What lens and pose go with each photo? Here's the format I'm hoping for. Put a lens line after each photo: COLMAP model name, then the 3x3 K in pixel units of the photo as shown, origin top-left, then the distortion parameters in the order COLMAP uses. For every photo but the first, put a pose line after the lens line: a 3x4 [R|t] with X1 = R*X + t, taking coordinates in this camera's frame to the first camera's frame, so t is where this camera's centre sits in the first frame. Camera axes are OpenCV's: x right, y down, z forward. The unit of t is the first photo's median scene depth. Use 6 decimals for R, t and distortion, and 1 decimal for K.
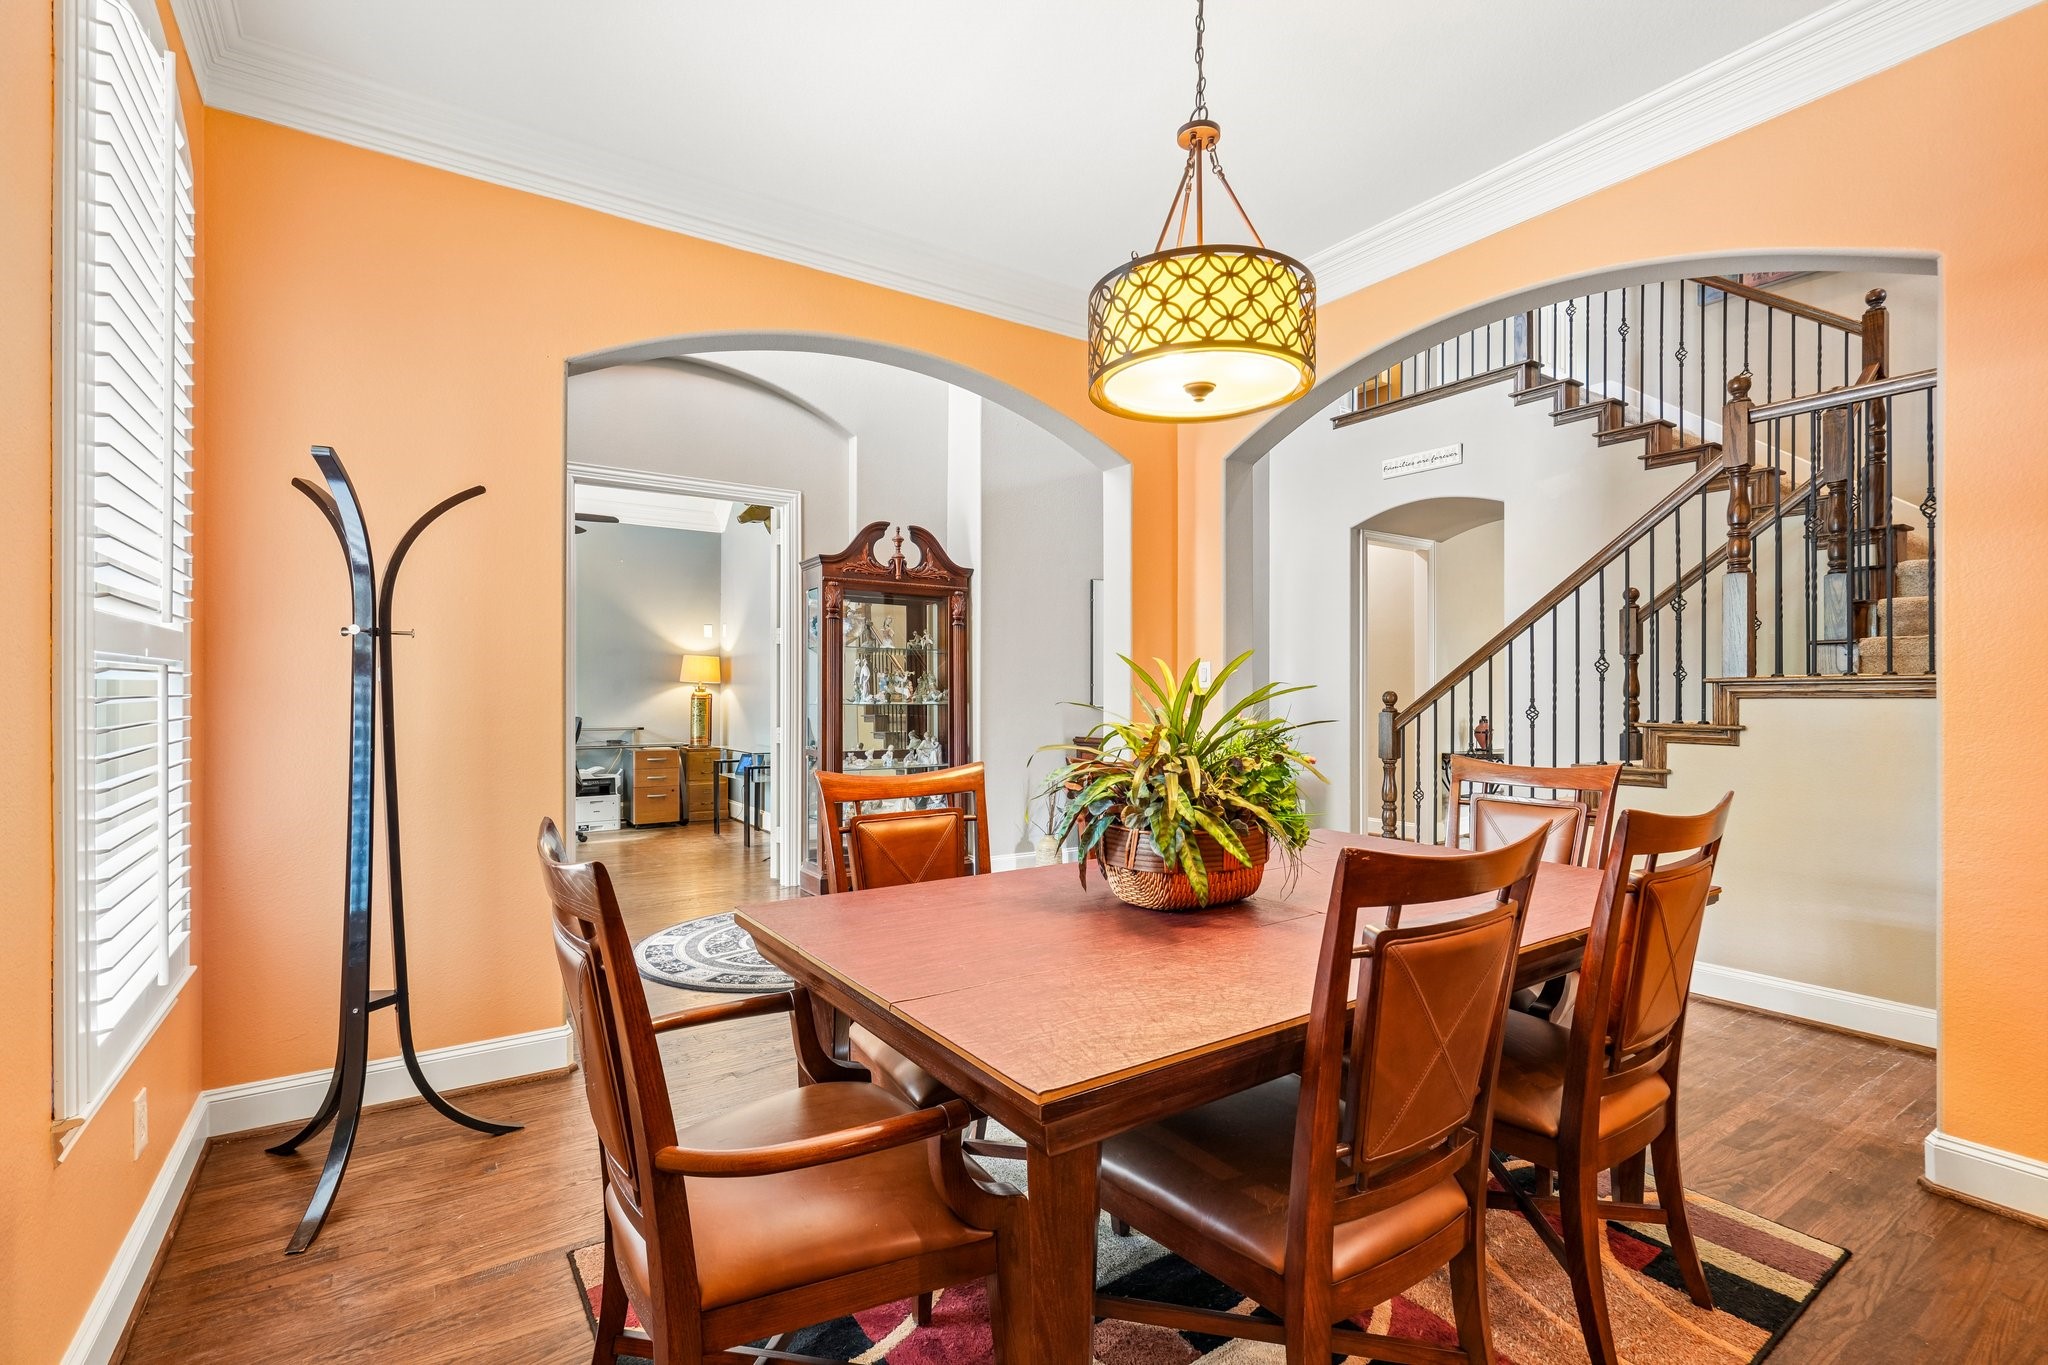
lens RADIAL K [[925.9, 0, 1022.5], [0, 925.9, 692.1], [0, 0, 1]] dist [-0.005855, 0.002783]
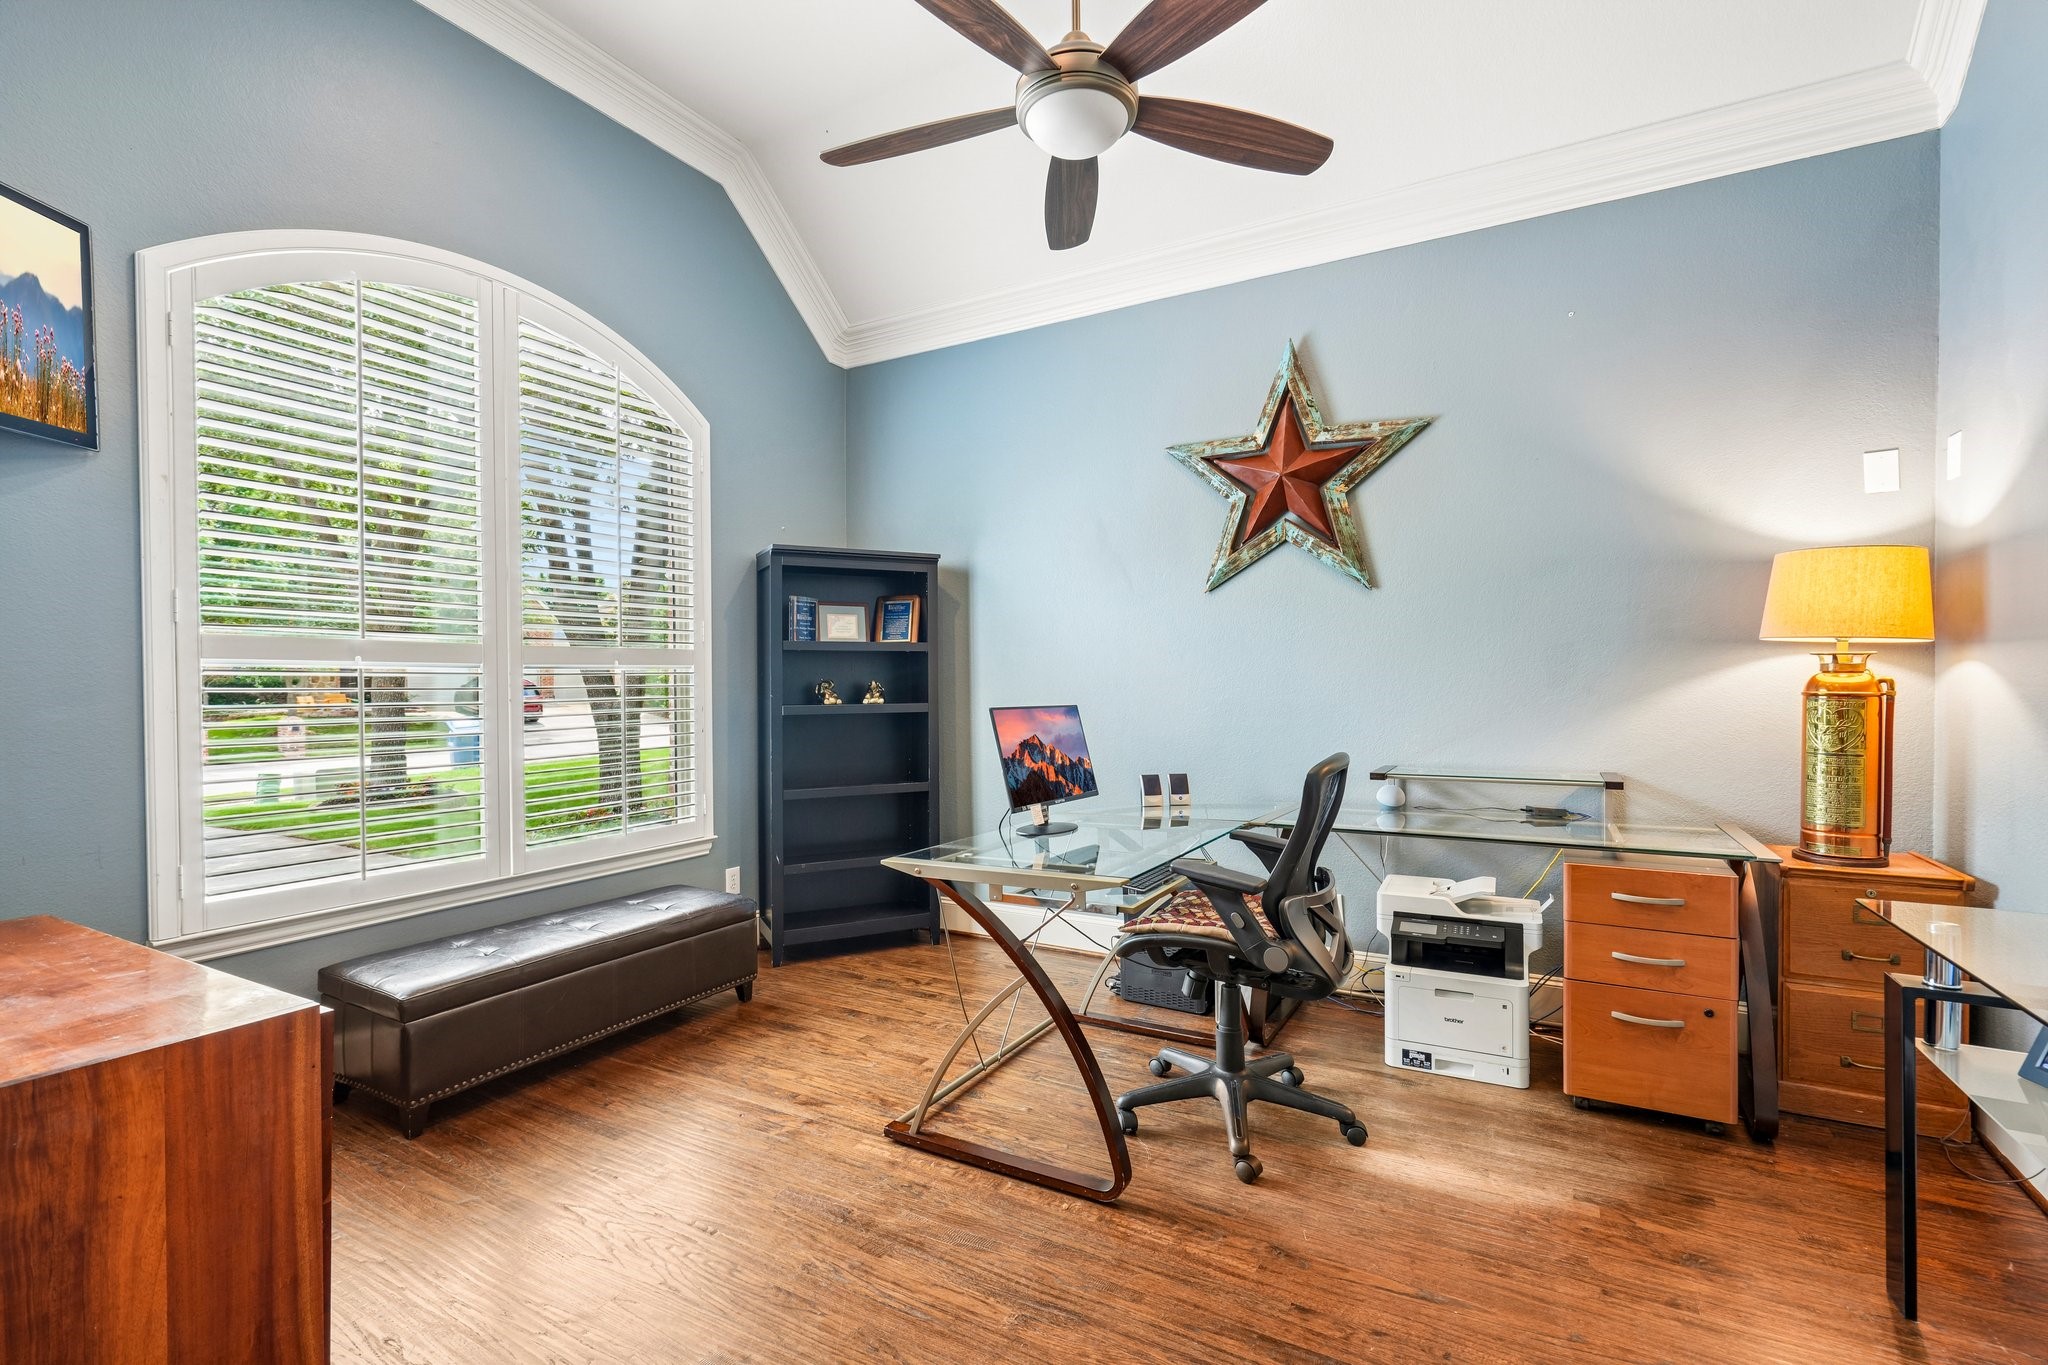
lens RADIAL K [[925.9, 0, 1022.5], [0, 925.9, 692.1], [0, 0, 1]] dist [-0.005855, 0.002783]
pose [[0.447240, 0.005824, -0.894395, -0.219238], [0.007997, 0.999913, 0.010510, 0.000650], [0.894378, -0.011853, 0.447154, 0.689050]]
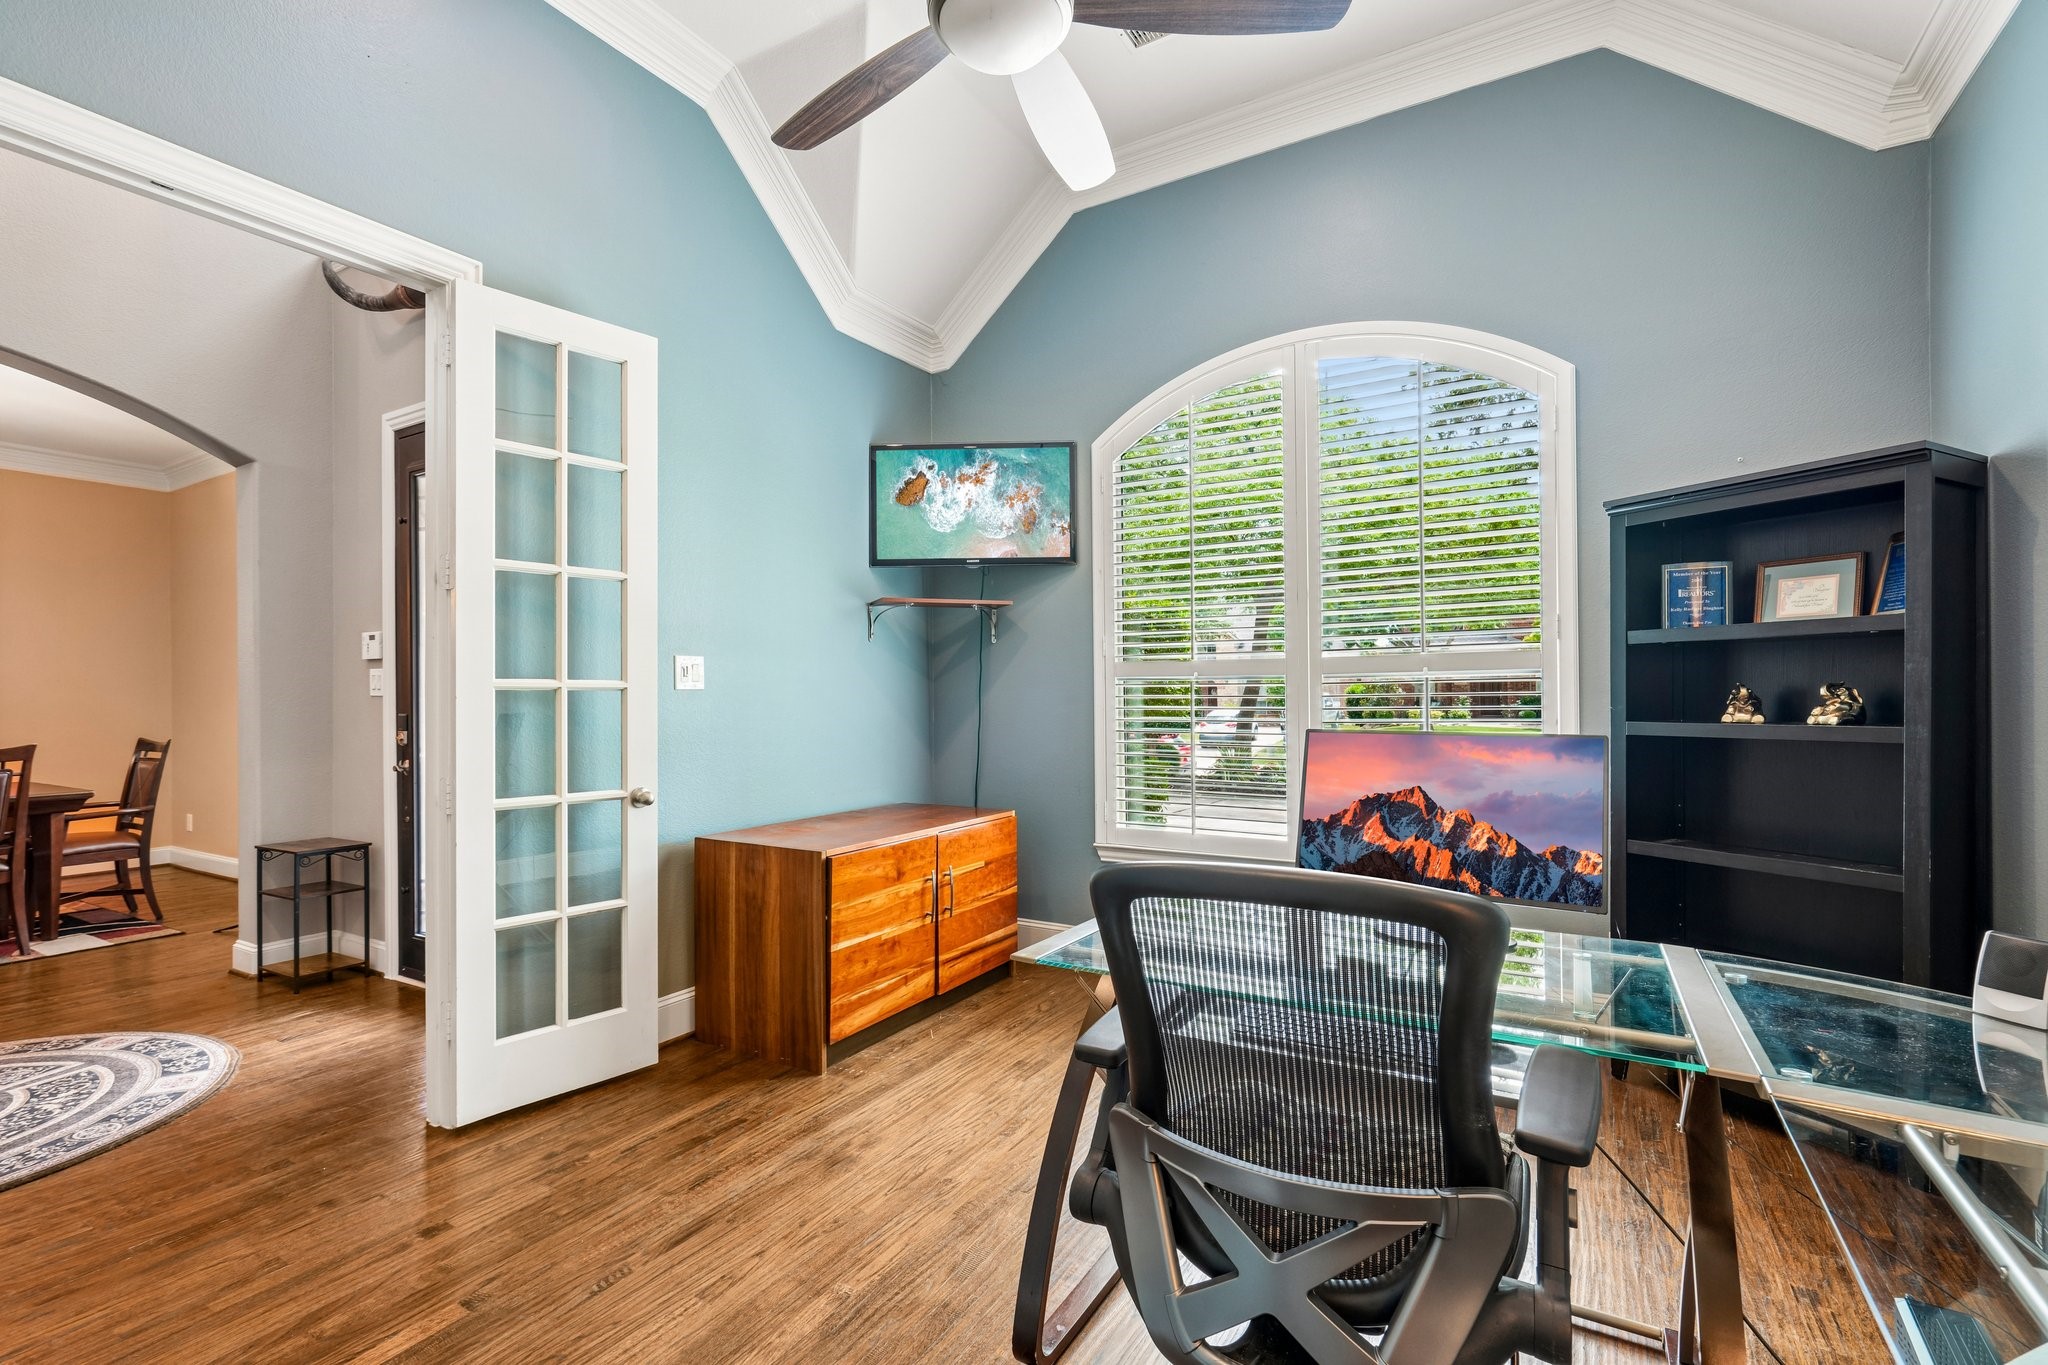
lens RADIAL K [[925.9, 0, 1022.5], [0, 925.9, 692.1], [0, 0, 1]] dist [-0.005855, 0.002783]
pose [[-0.904847, 0.004216, -0.425716, -0.364412], [0.008001, 0.999943, -0.007102, 0.001464], [0.425662, -0.009833, -0.904829, 1.037469]]
